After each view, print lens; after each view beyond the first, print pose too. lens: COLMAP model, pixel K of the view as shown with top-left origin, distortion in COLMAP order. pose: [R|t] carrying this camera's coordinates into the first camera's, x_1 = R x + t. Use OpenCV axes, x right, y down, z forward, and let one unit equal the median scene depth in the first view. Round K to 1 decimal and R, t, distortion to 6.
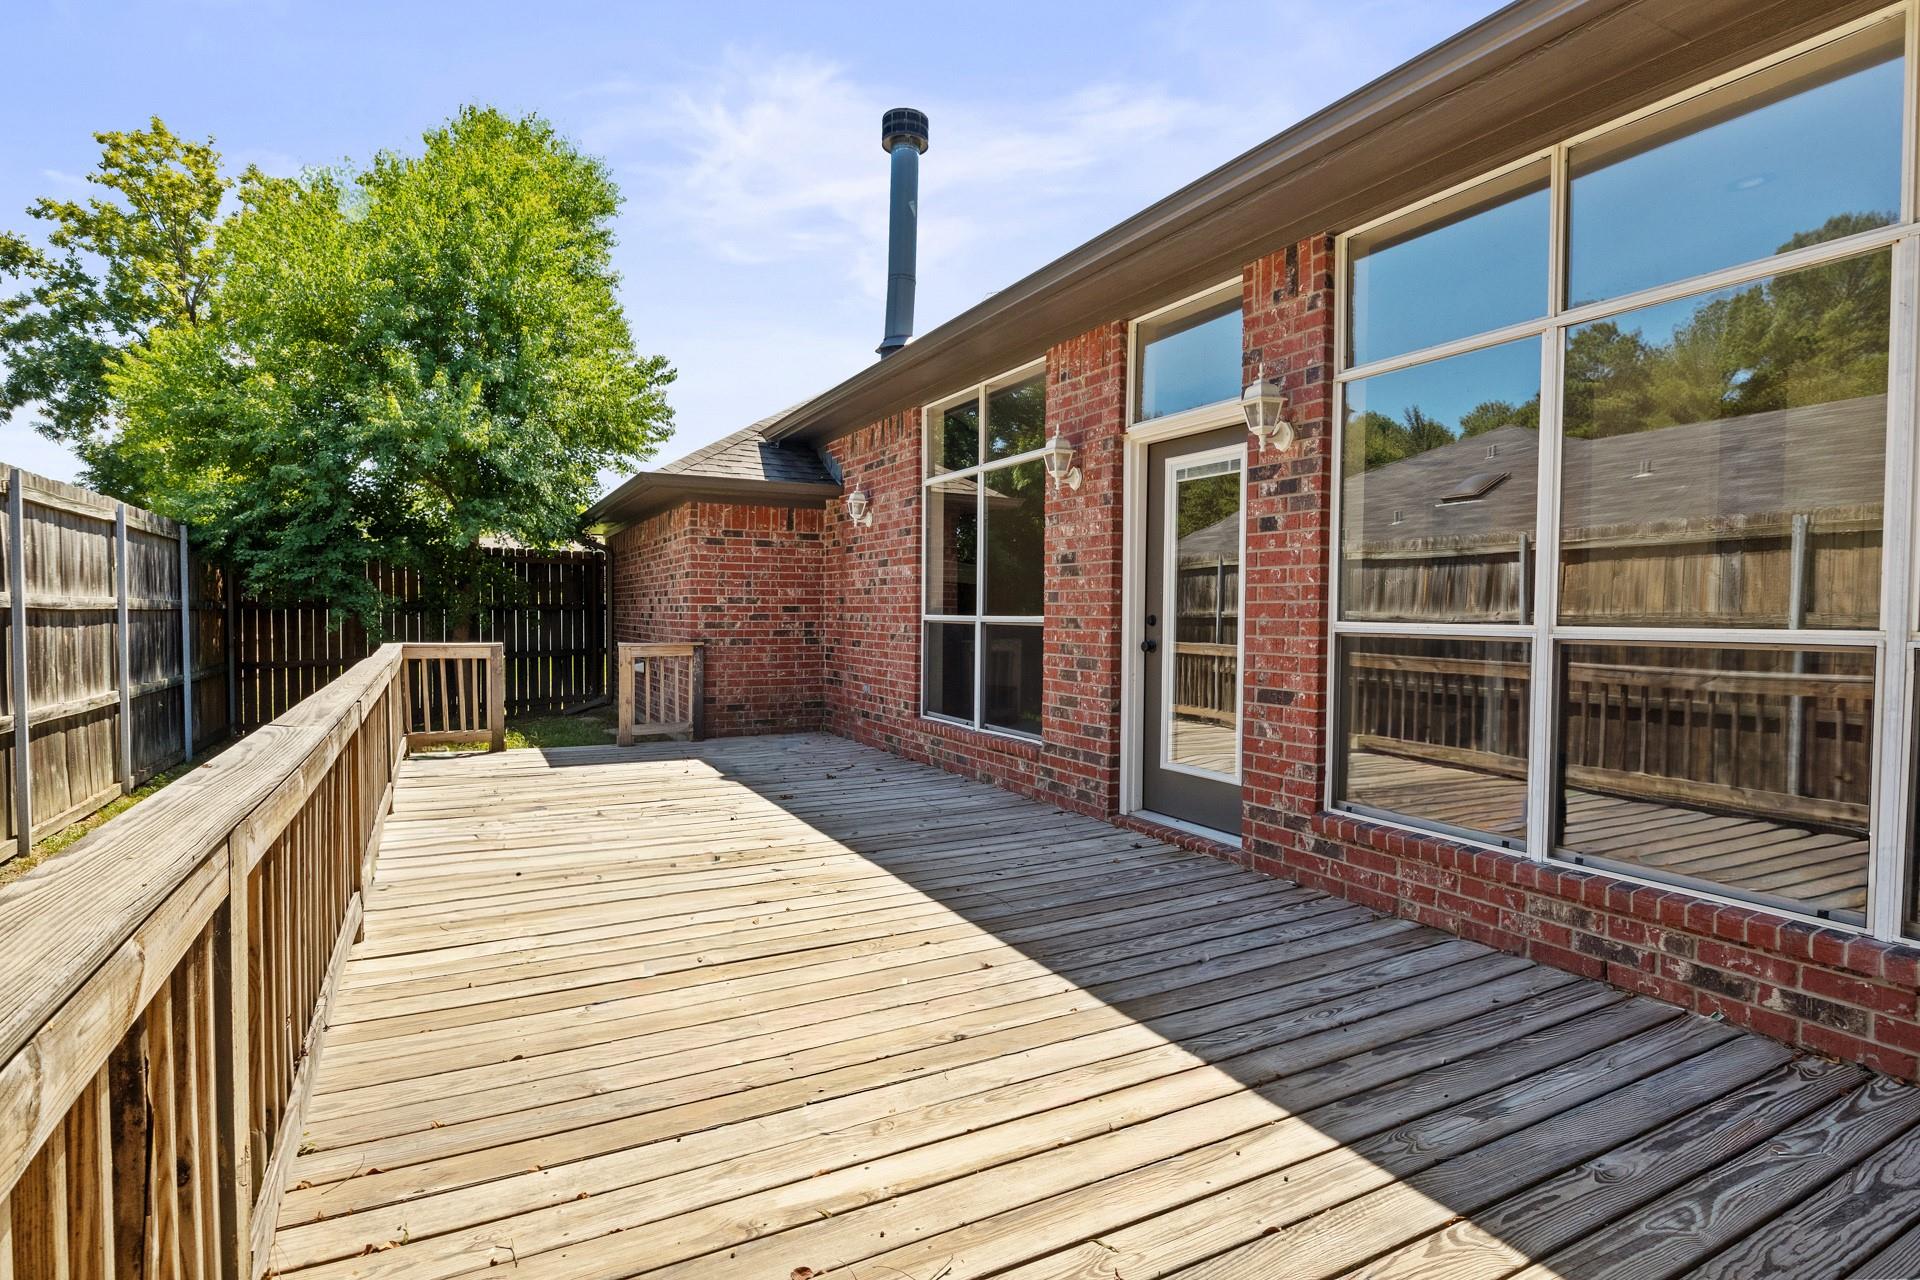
lens RADIAL K [[977.0, 0, 978.2], [0, 977.0, 638.0], [0, 0, 1]] dist [-0.010950, -0.001552]
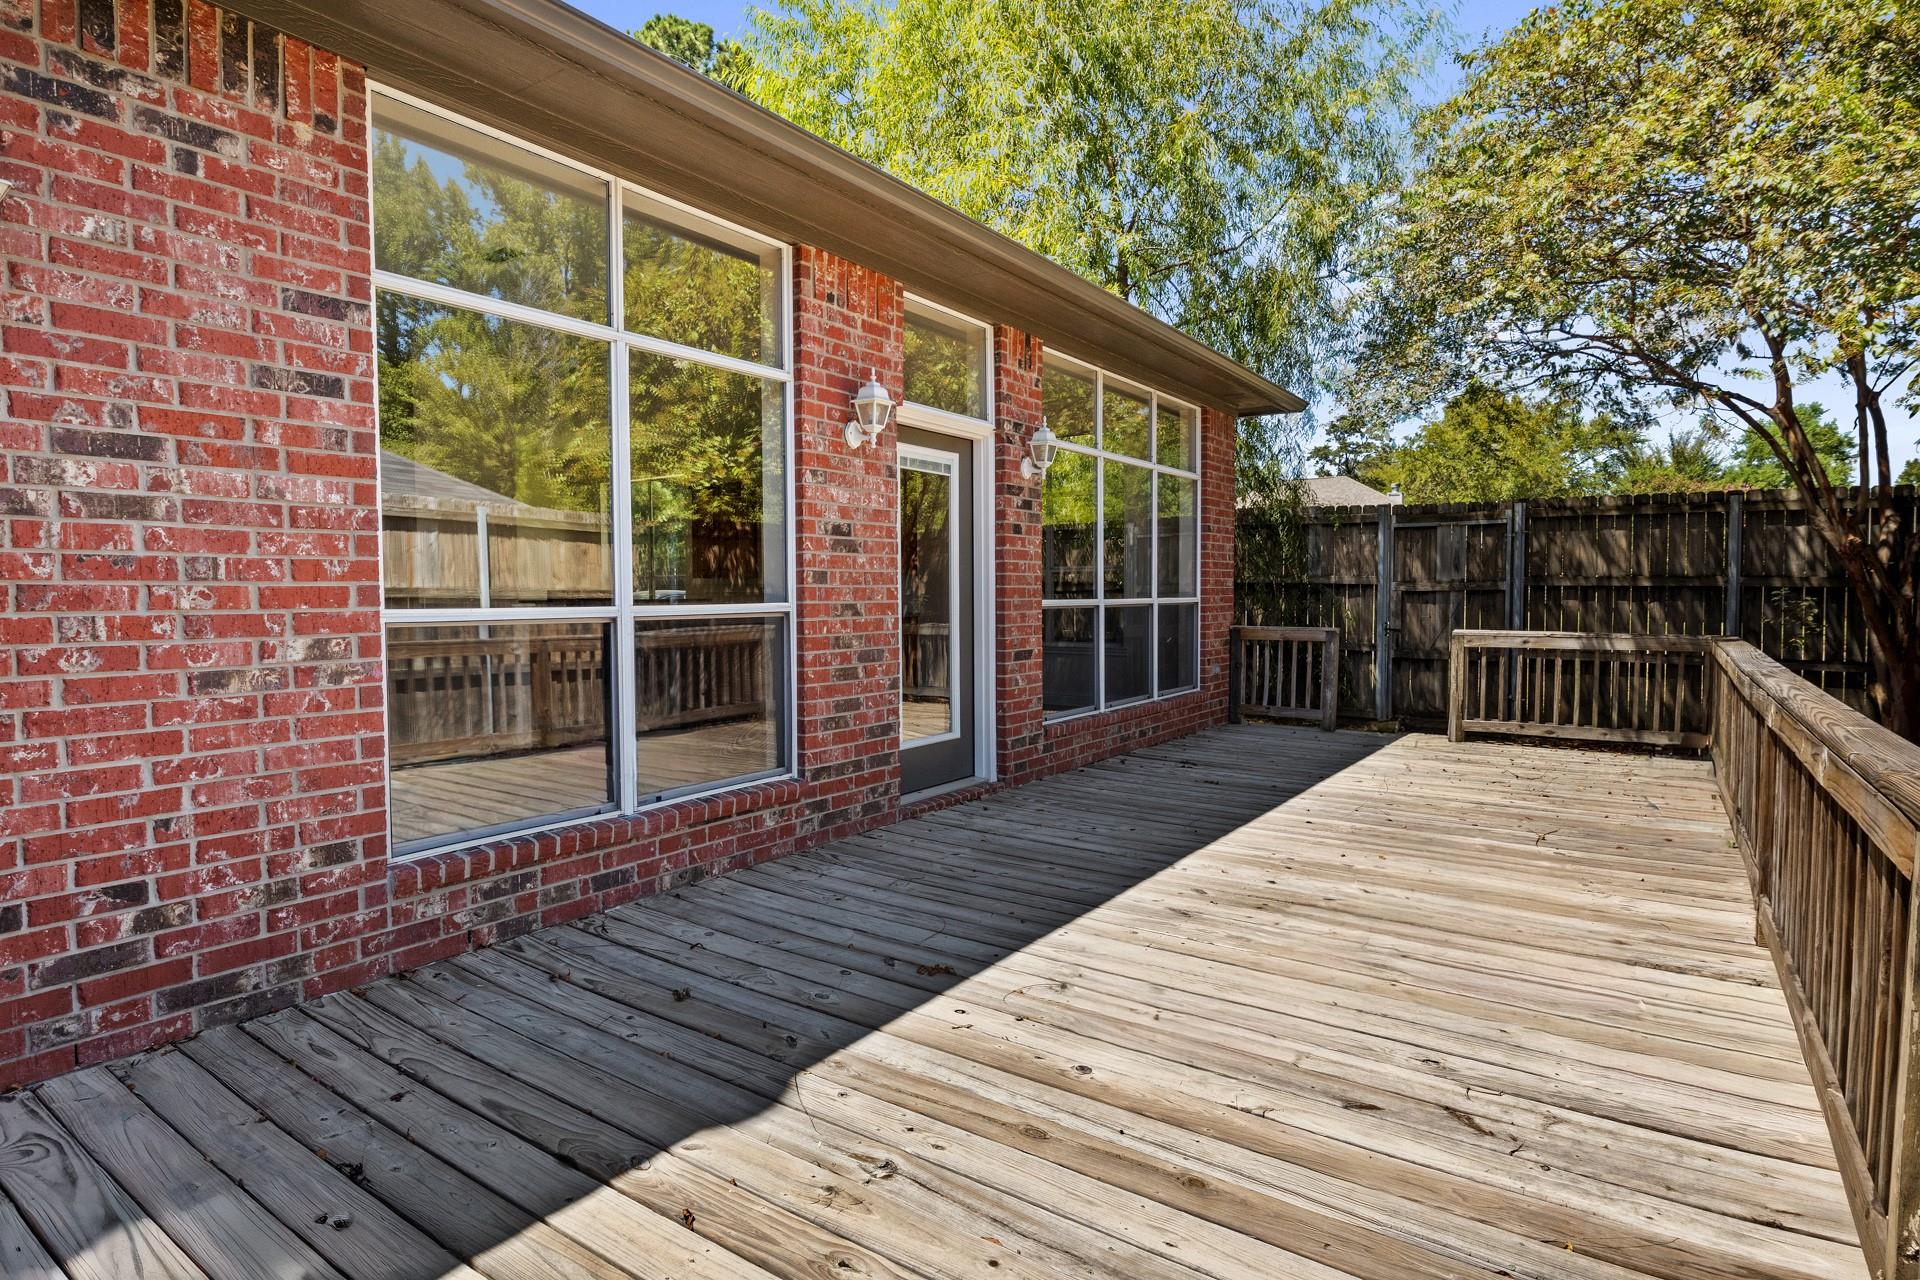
lens RADIAL K [[977.0, 0, 970.9], [0, 977.0, 641.5], [0, 0, 1]] dist [-0.010950, -0.001552]
pose [[-0.440171, -0.048063, 0.896627, -0.684727], [0.027384, 0.997383, 0.066908, -0.040624], [-0.897497, 0.054004, -0.437703, 1.263442]]
